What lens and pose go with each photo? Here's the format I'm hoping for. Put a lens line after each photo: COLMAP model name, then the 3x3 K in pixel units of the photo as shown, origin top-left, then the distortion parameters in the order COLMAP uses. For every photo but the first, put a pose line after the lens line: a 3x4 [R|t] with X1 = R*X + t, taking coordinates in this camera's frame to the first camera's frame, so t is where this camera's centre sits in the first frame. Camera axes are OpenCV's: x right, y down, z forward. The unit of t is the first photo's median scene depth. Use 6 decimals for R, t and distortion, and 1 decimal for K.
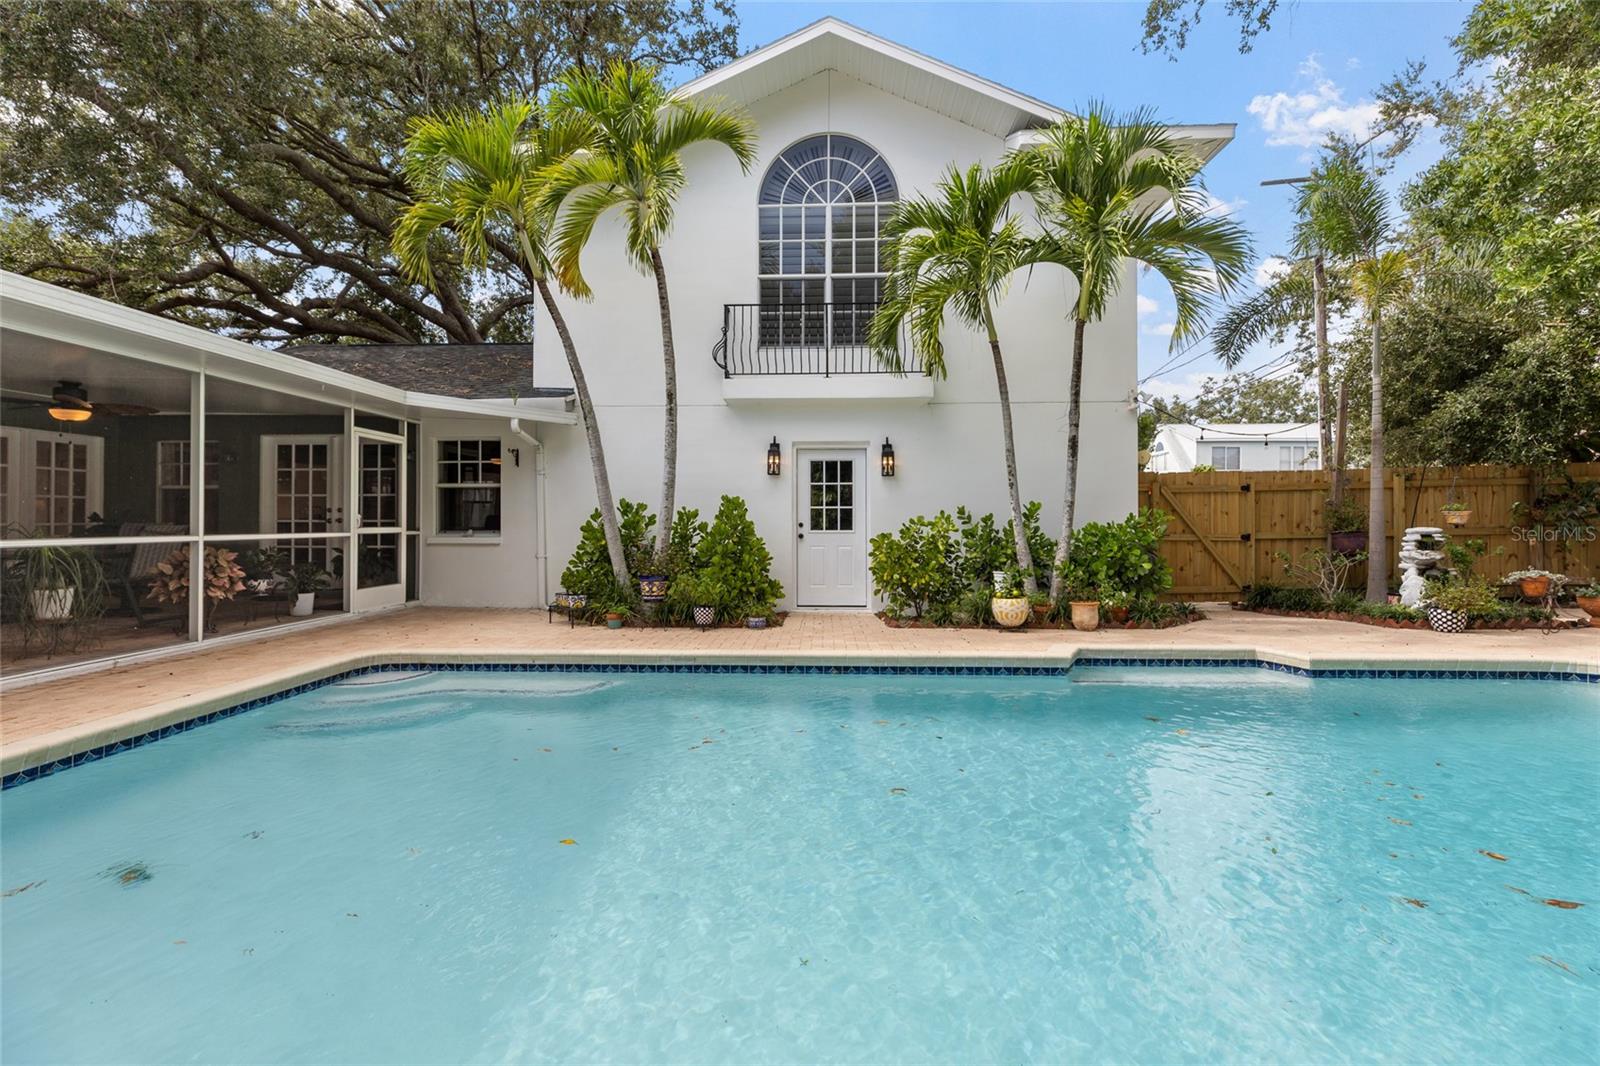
lens RADIAL K [[721.6, 0, 793.1], [0, 721.6, 531.4], [0, 0, 1]] dist [0.007479, -0.001120]
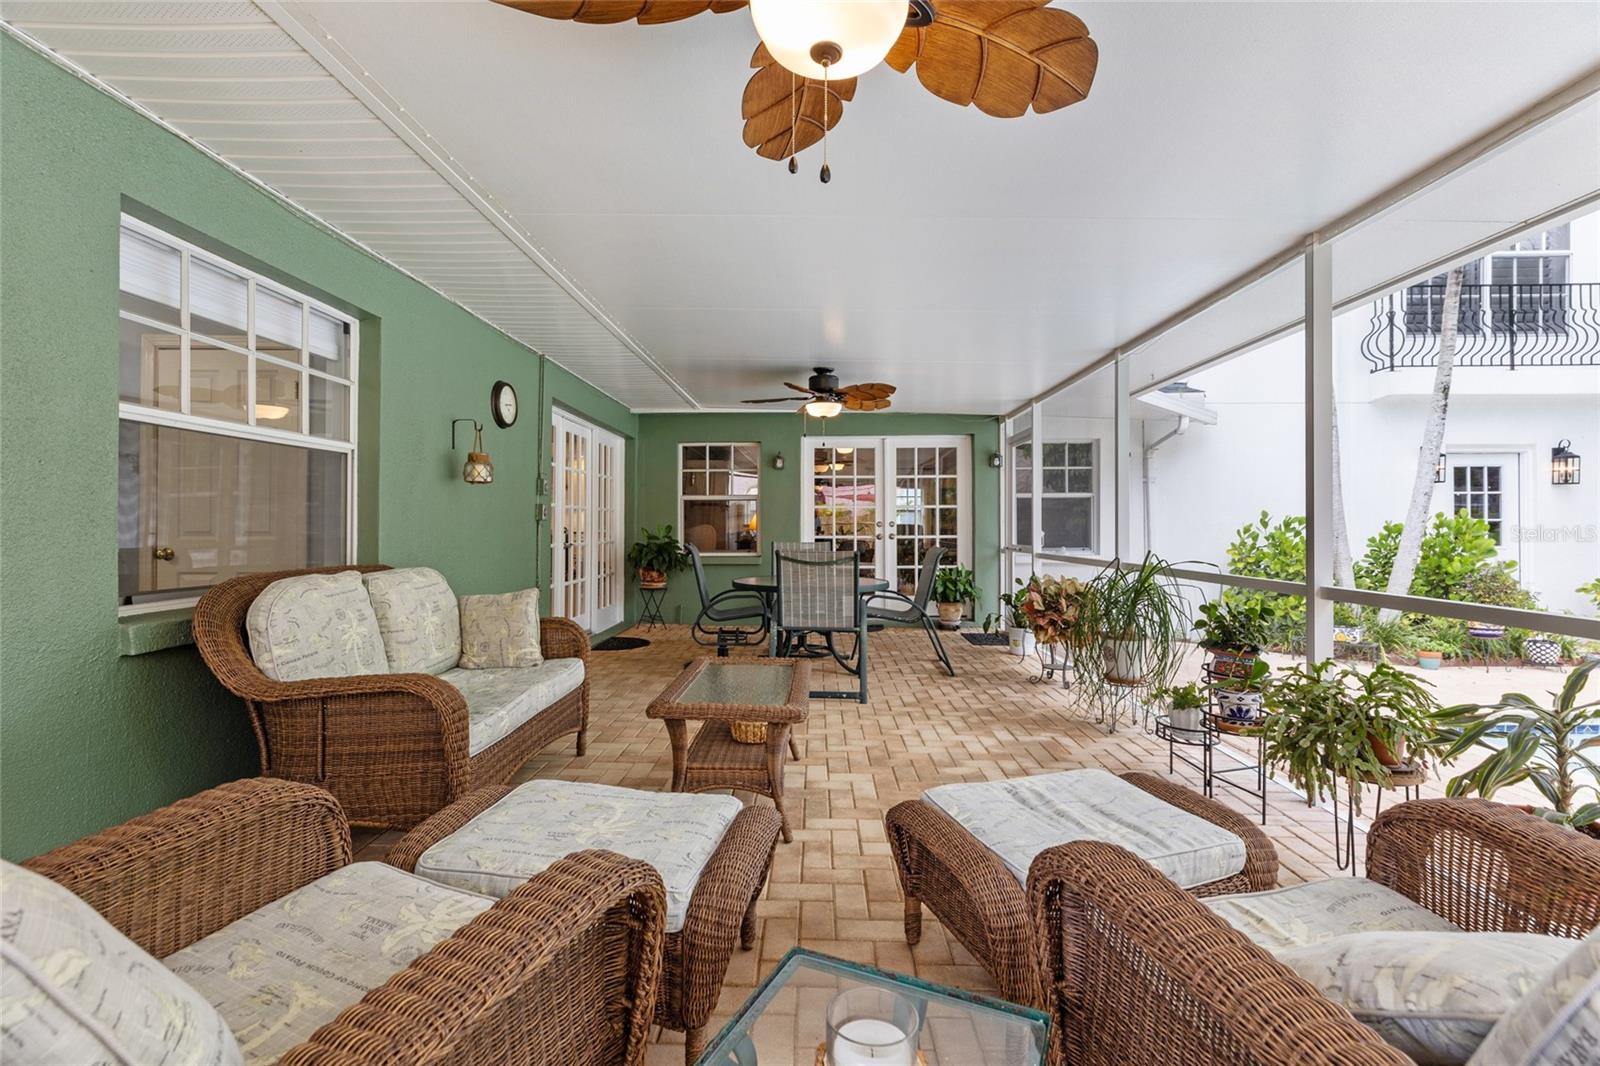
lens RADIAL K [[721.6, 0, 801.1], [0, 721.6, 522.1], [0, 0, 1]] dist [0.007479, -0.001120]
pose [[0.998262, -0.002764, 0.058869, -0.852674], [0.002608, 0.999993, 0.002733, -0.036246], [-0.058876, -0.002575, 0.998262, 0.181673]]
